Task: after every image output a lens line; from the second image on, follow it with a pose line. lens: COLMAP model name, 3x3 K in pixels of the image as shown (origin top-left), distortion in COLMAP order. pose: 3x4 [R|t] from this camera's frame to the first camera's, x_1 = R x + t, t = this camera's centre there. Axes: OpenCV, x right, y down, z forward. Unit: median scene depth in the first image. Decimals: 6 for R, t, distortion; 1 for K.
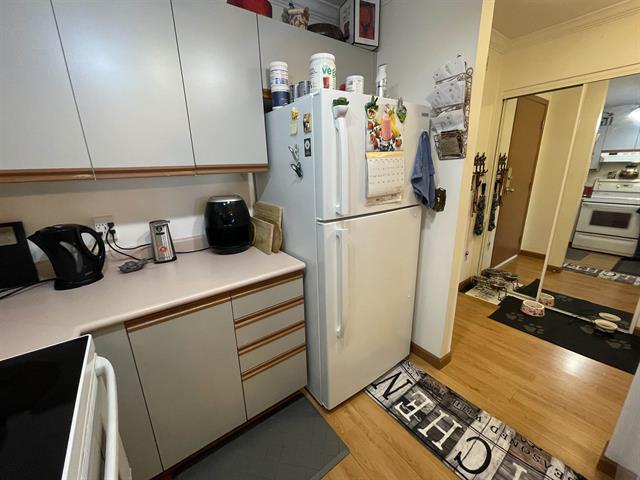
lens RADIAL K [[258.1, 0, 315.5], [0, 258.1, 239.2], [0, 0, 1]] dist [-0.000572, 0.000167]
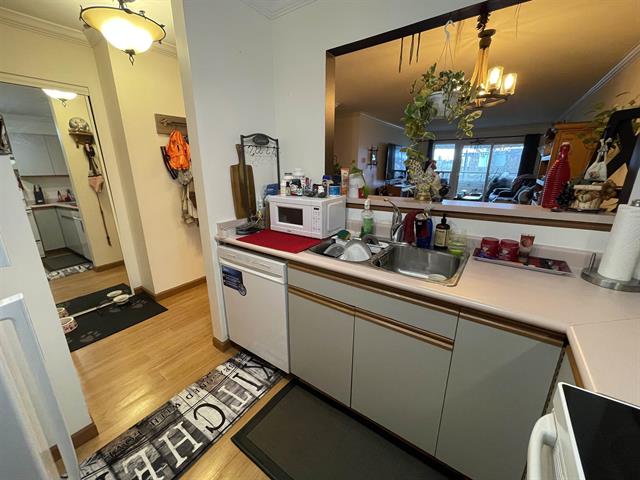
lens RADIAL K [[258.1, 0, 316.6], [0, 258.1, 238.6], [0, 0, 1]] dist [-0.000572, 0.000167]
pose [[-0.318144, -0.230874, 0.919501, -0.401223], [0.271152, 0.907218, 0.321608, -0.120733], [-0.908439, 0.351642, -0.226024, 0.534902]]
